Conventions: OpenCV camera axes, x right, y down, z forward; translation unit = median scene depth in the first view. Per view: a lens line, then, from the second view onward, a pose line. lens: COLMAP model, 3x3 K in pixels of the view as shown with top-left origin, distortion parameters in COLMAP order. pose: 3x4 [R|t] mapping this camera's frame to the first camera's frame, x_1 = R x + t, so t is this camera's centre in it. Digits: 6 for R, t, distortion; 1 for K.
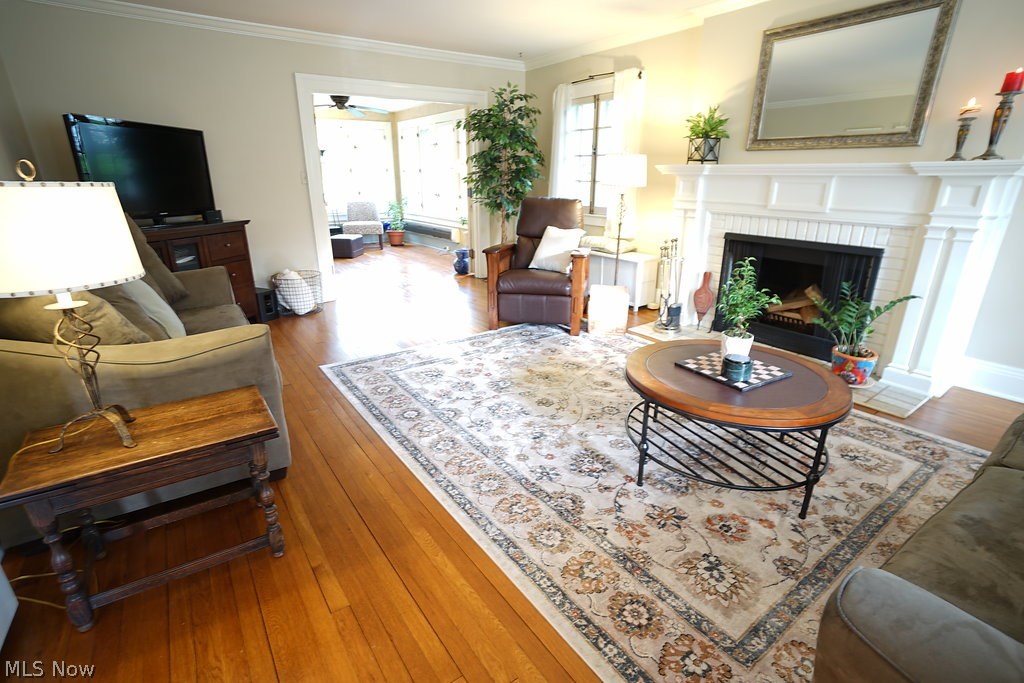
lens RADIAL K [[483.2, 0, 516.3], [0, 483.2, 341.4], [0, 0, 1]] dist [-0.020563, 0.001606]
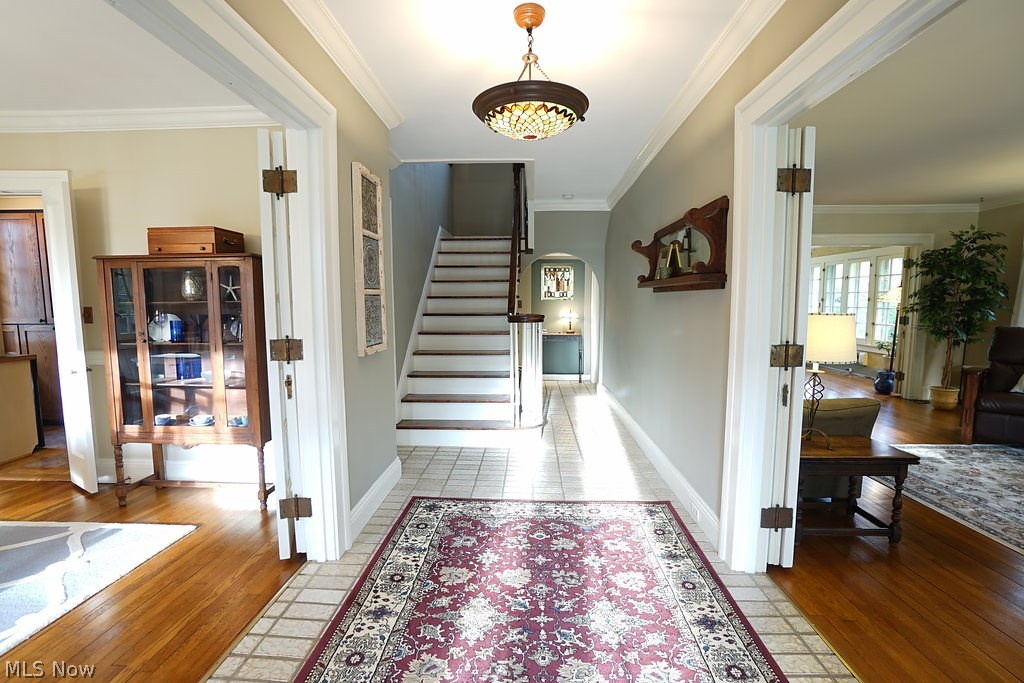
lens RADIAL K [[444.3, 0, 515.0], [0, 444.3, 348.8], [0, 0, 1]] dist [-0.019754, 0.000550]
pose [[0.785564, 0.059068, -0.615955, -0.265345], [-0.197829, 0.967164, -0.159555, 0.128584], [0.586305, 0.247194, 0.771454, -0.398450]]
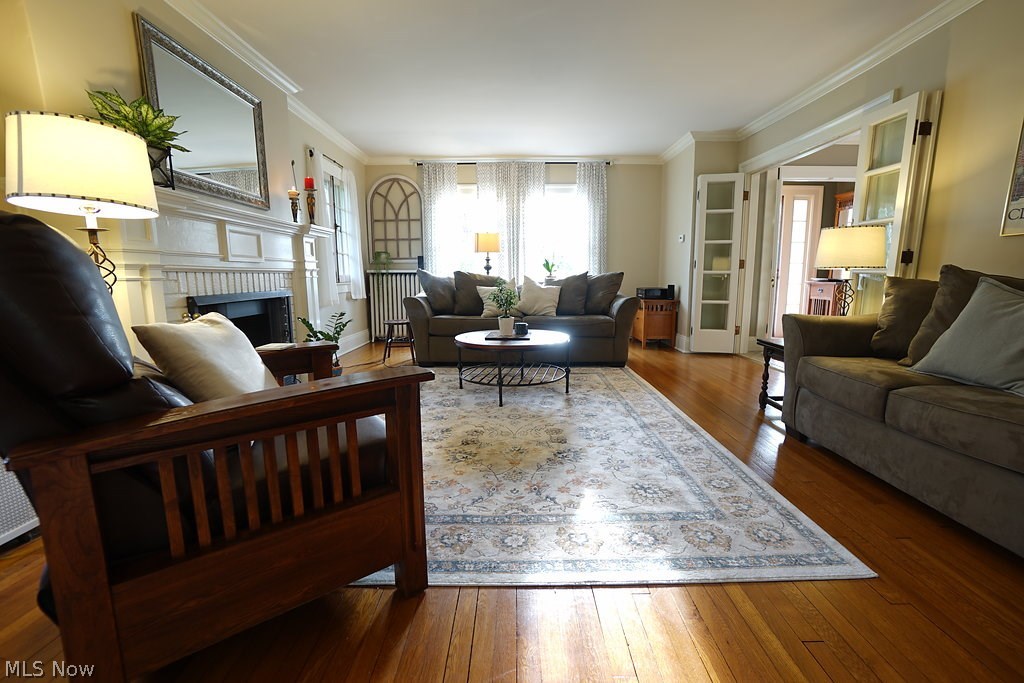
lens RADIAL K [[444.3, 0, 520.3], [0, 444.3, 342.7], [0, 0, 1]] dist [-0.019754, 0.000550]
pose [[-0.817129, -0.087037, 0.569846, -0.296733], [0.185581, 0.896189, 0.402995, -0.321249], [-0.545765, 0.435051, -0.716150, 1.180053]]
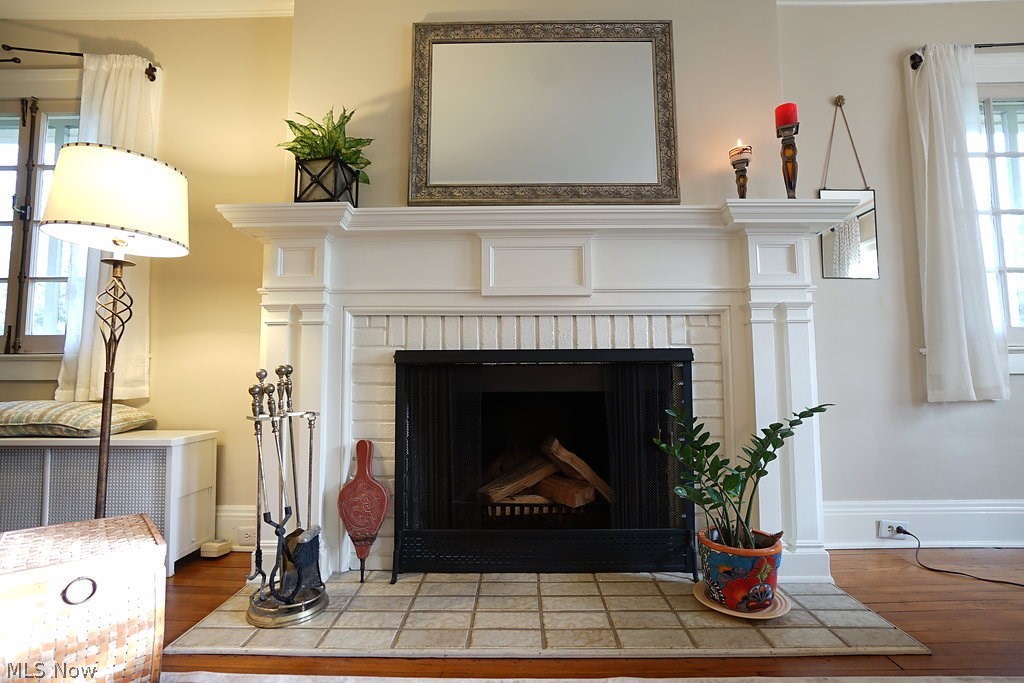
lens RADIAL K [[483.2, 0, 517.5], [0, 483.2, 347.8], [0, 0, 1]] dist [-0.020563, 0.001606]
pose [[0.599178, 0.053957, 0.798796, 0.123083], [0.263648, 0.928778, -0.260500, -0.071922], [-0.755960, 0.366687, 0.542278, 0.632222]]
